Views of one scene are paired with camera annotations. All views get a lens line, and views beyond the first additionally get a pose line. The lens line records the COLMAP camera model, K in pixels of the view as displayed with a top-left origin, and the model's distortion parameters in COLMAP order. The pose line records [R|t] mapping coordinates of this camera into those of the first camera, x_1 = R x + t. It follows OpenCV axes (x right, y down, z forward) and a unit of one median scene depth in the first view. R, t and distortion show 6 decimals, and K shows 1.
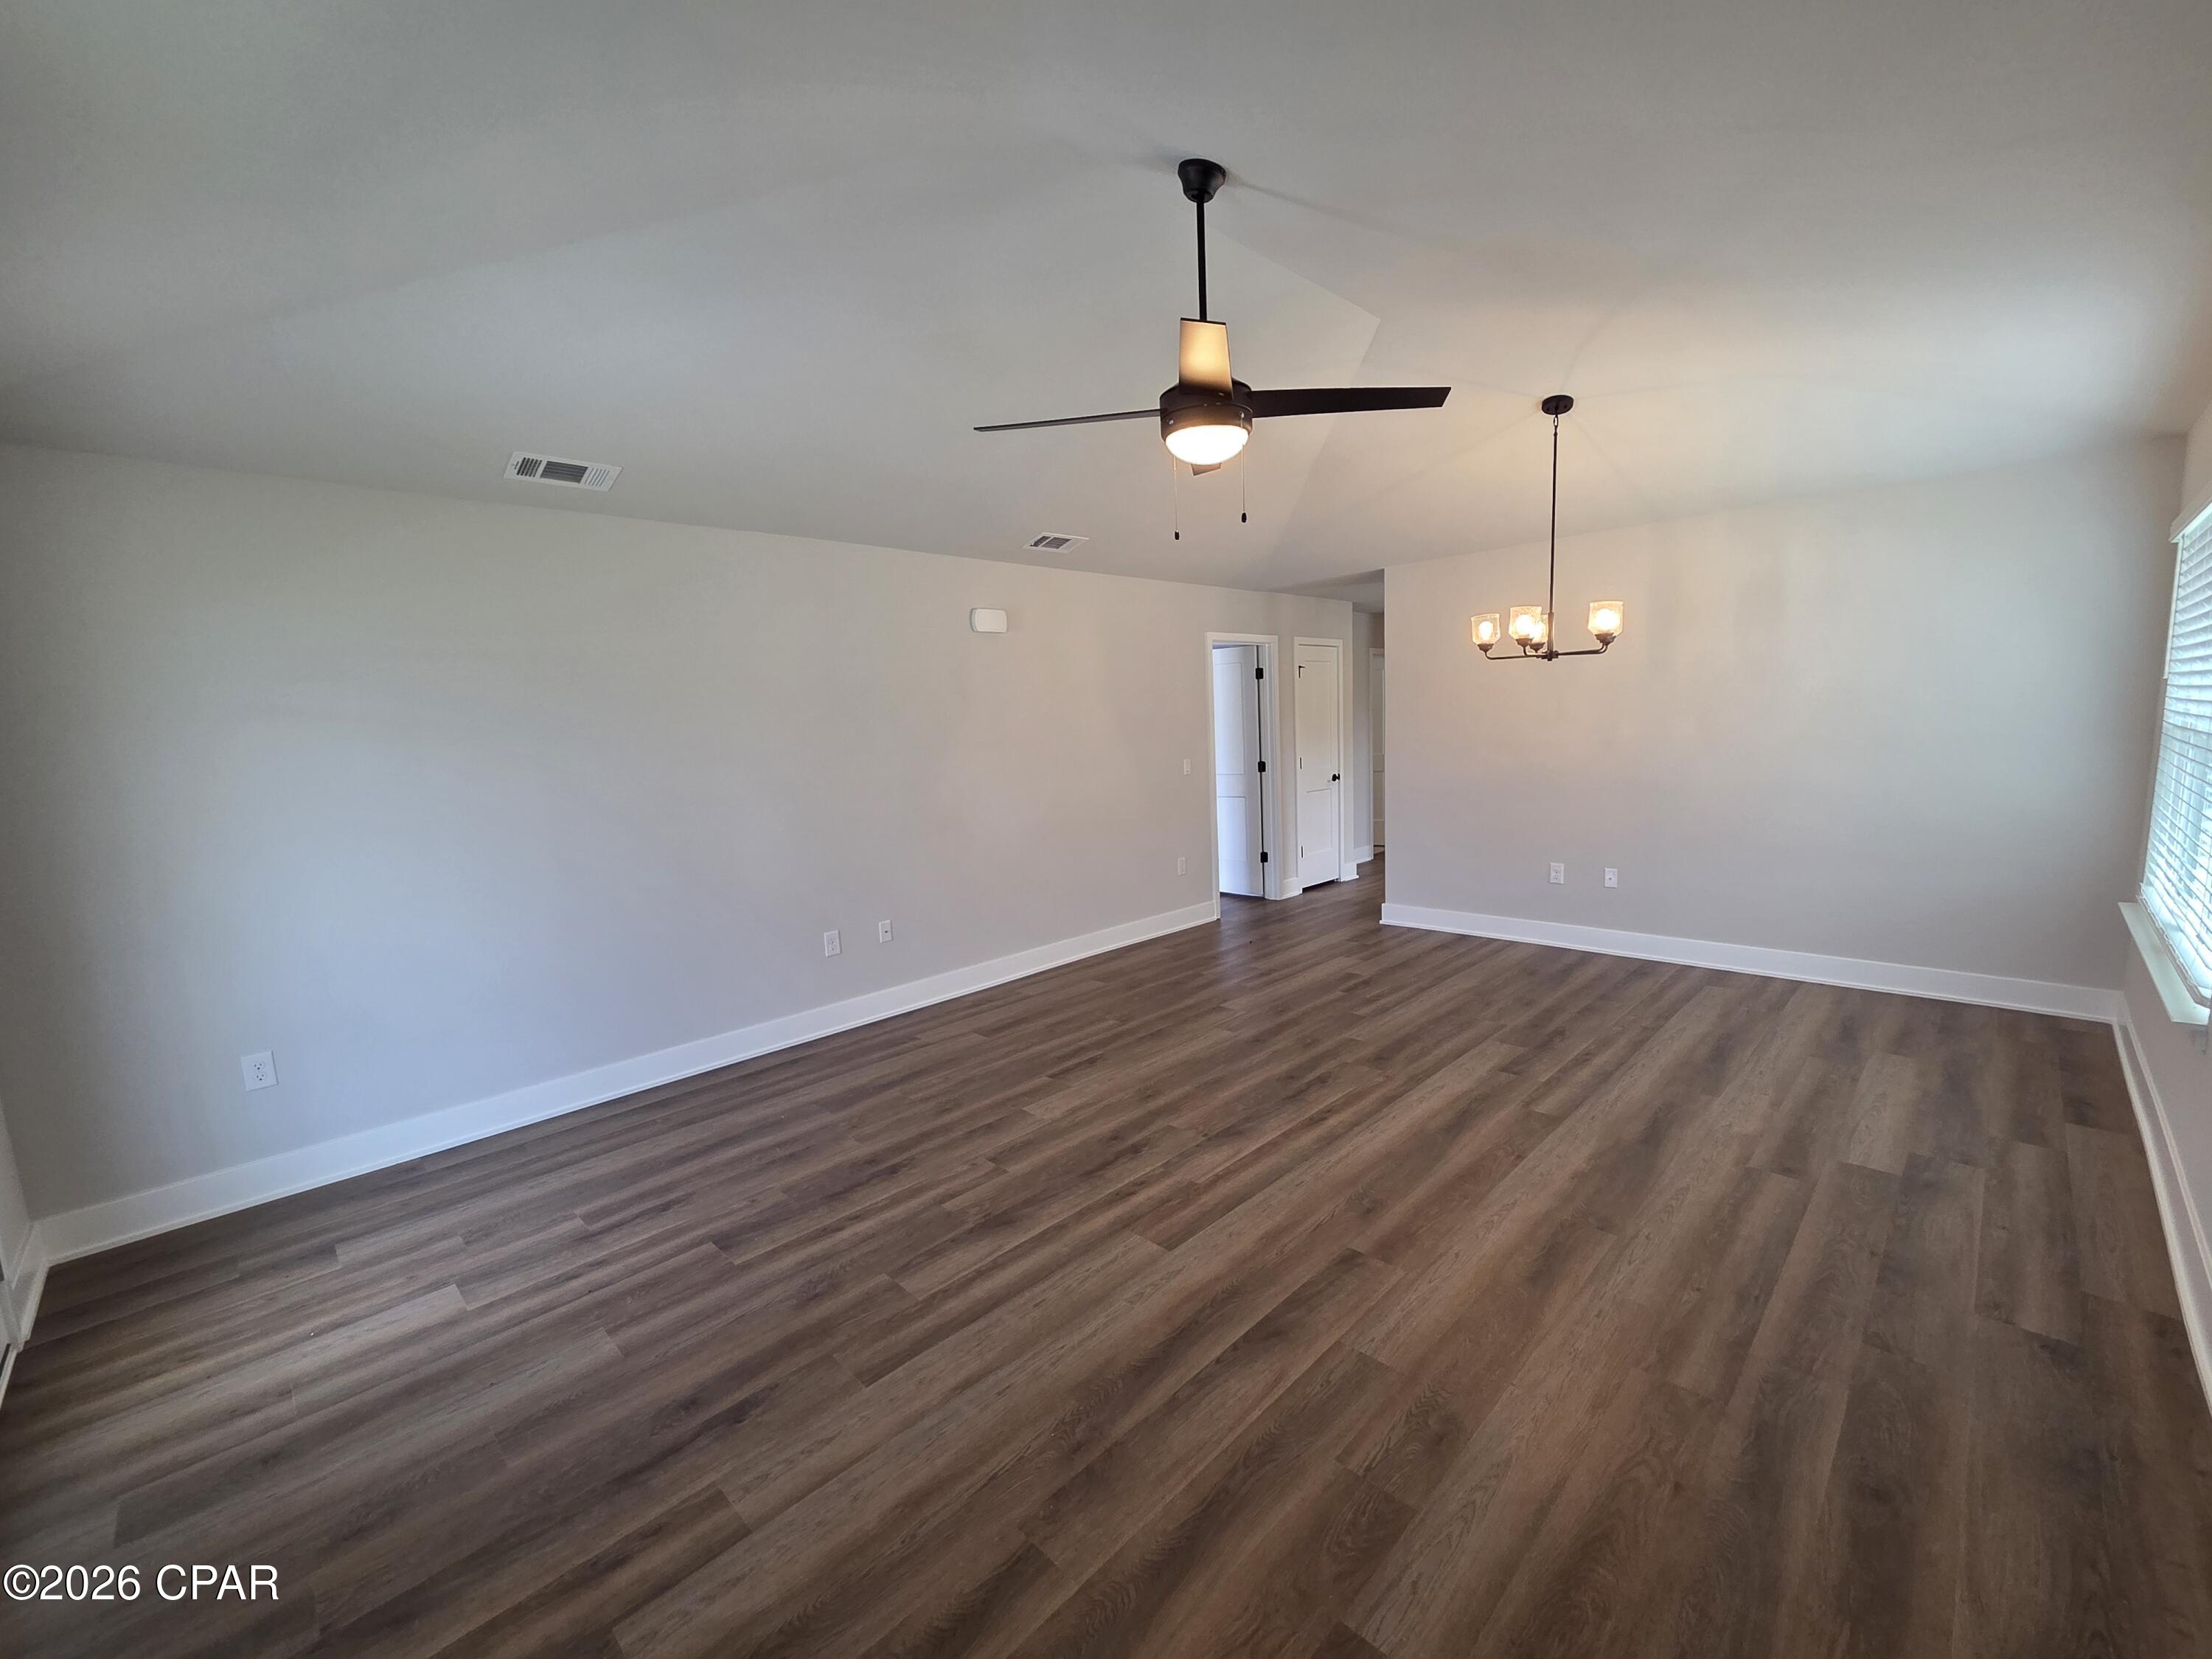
lens RADIAL K [[904.5, 0, 1116.9], [0, 904.5, 839.9], [0, 0, 1]] dist [-0.000314, -0.000326]
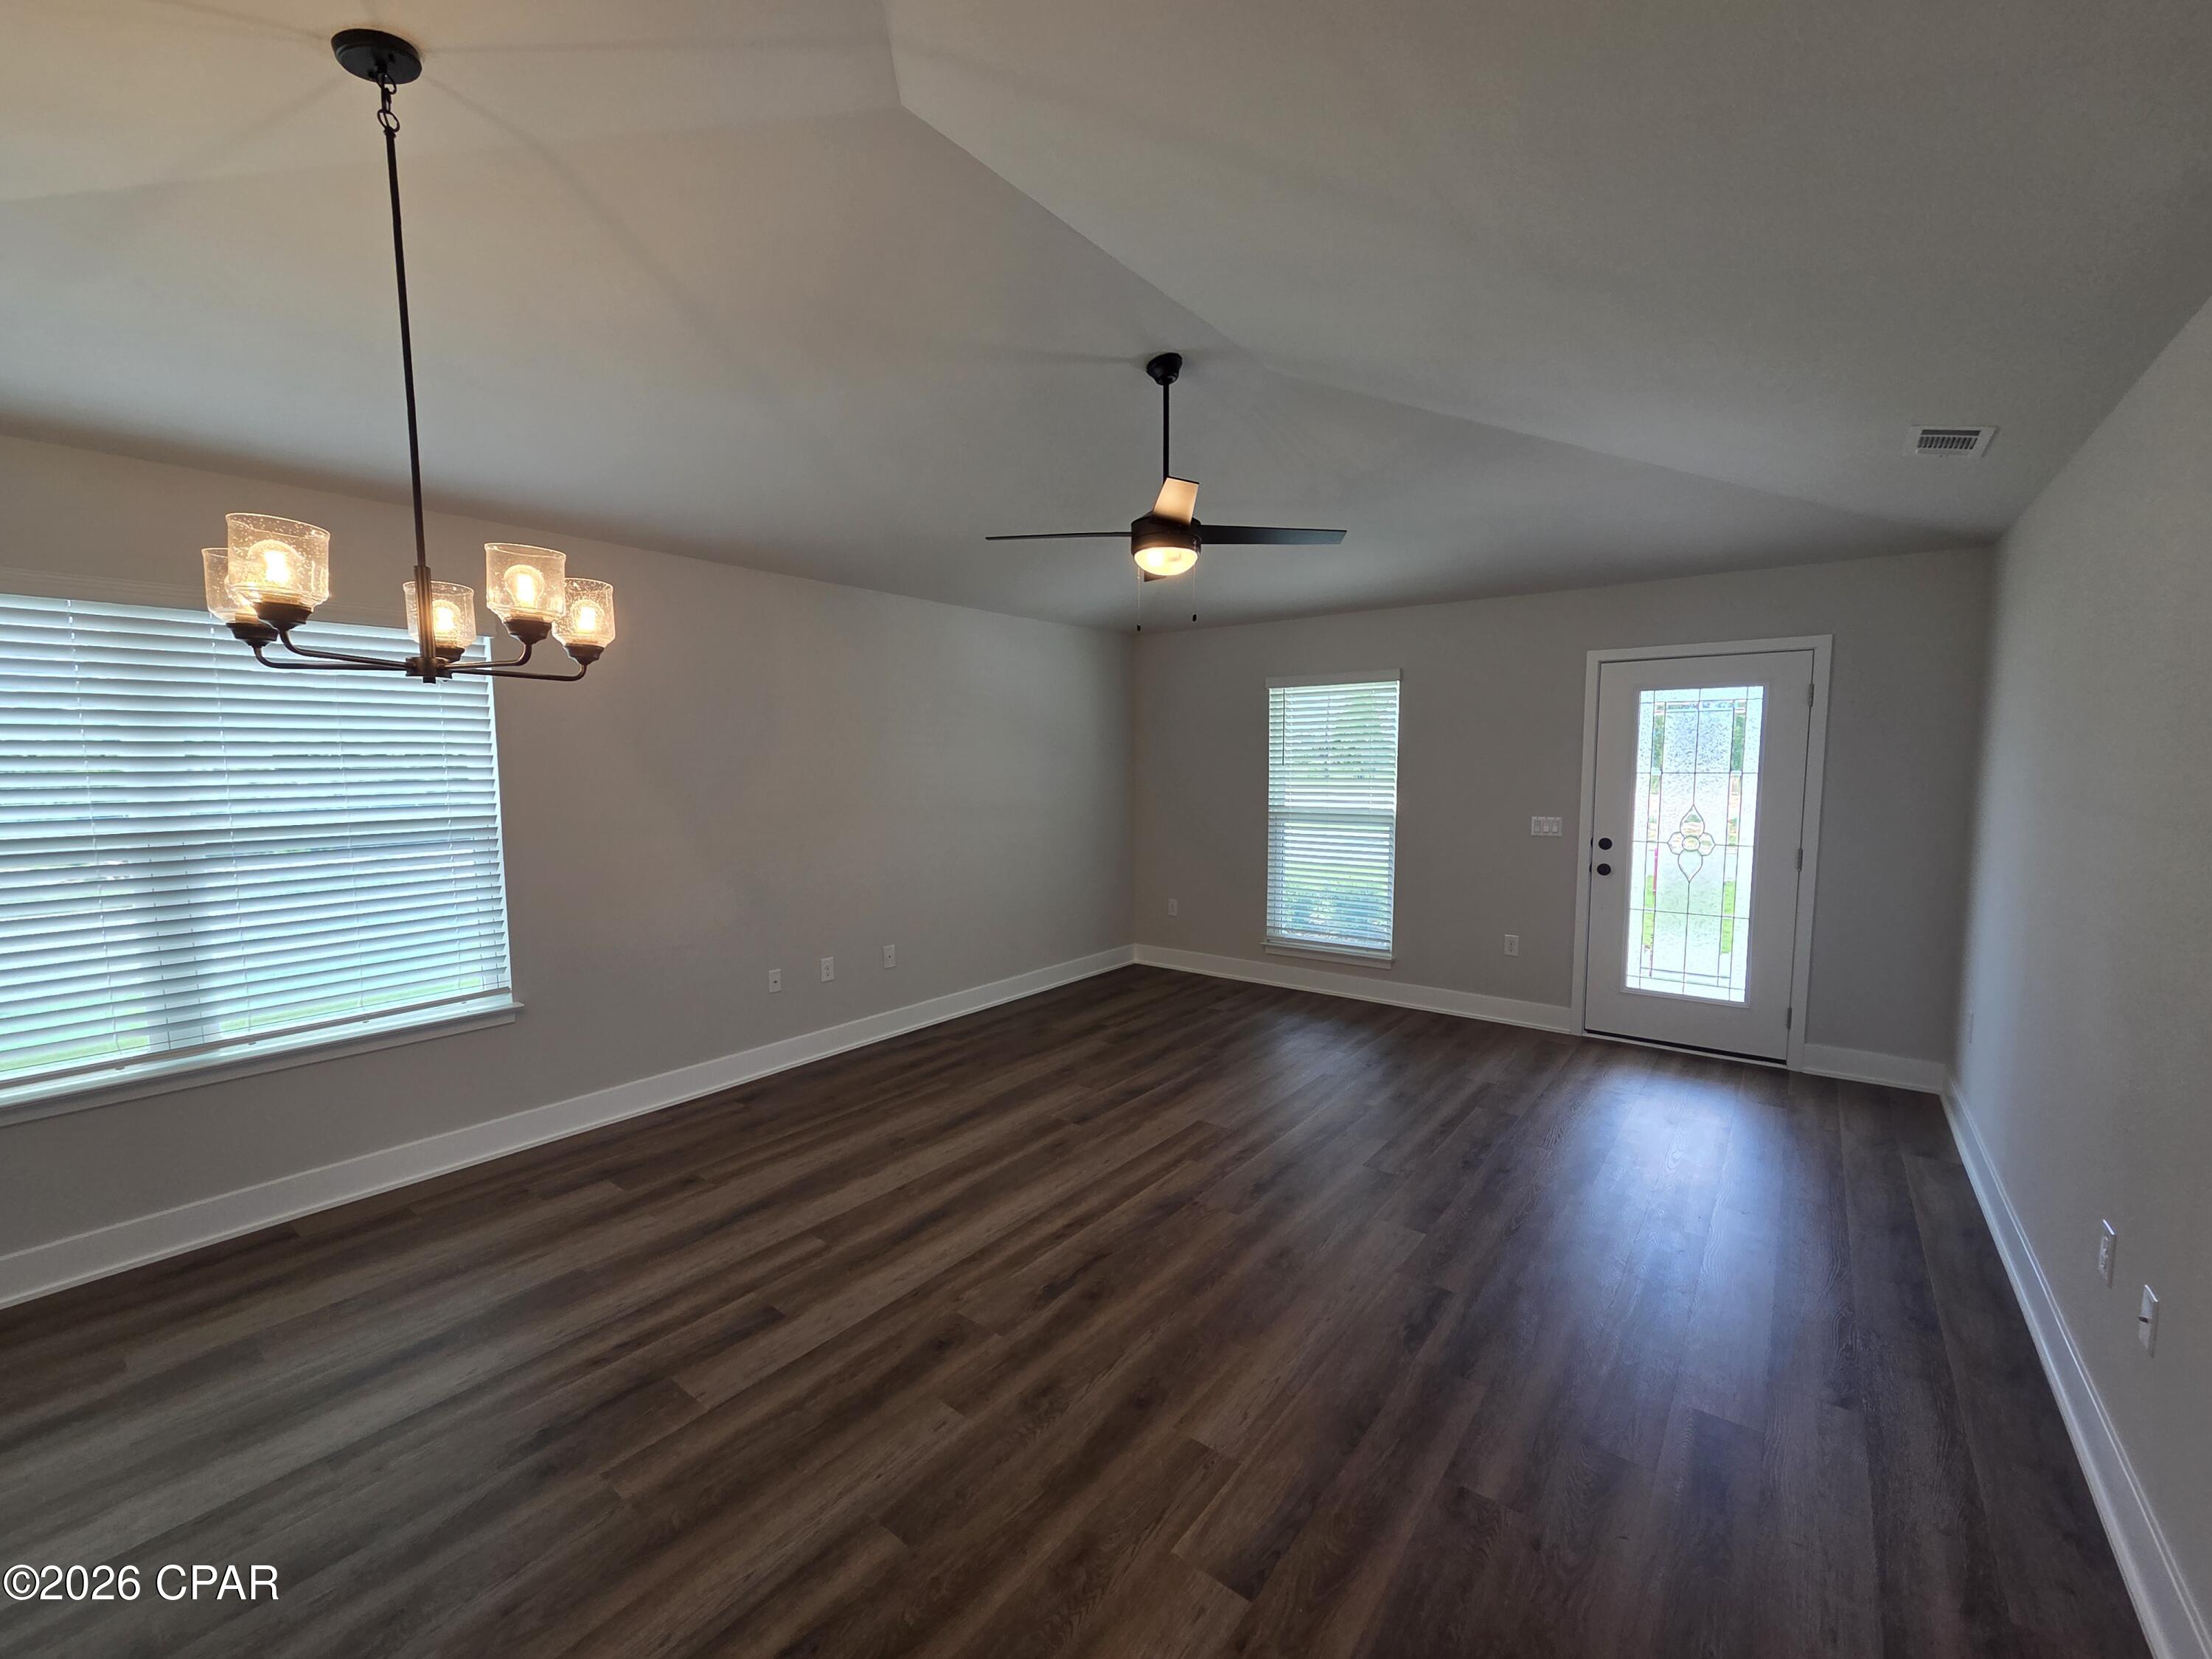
lens RADIAL K [[904.5, 0, 1116.9], [0, 904.5, 839.9], [0, 0, 1]] dist [-0.000314, -0.000326]
pose [[-0.990892, 0.058977, -0.121058, 0.272834], [0.031125, 0.974955, 0.220213, -0.261578], [0.131014, 0.214440, -0.967911, 1.830513]]
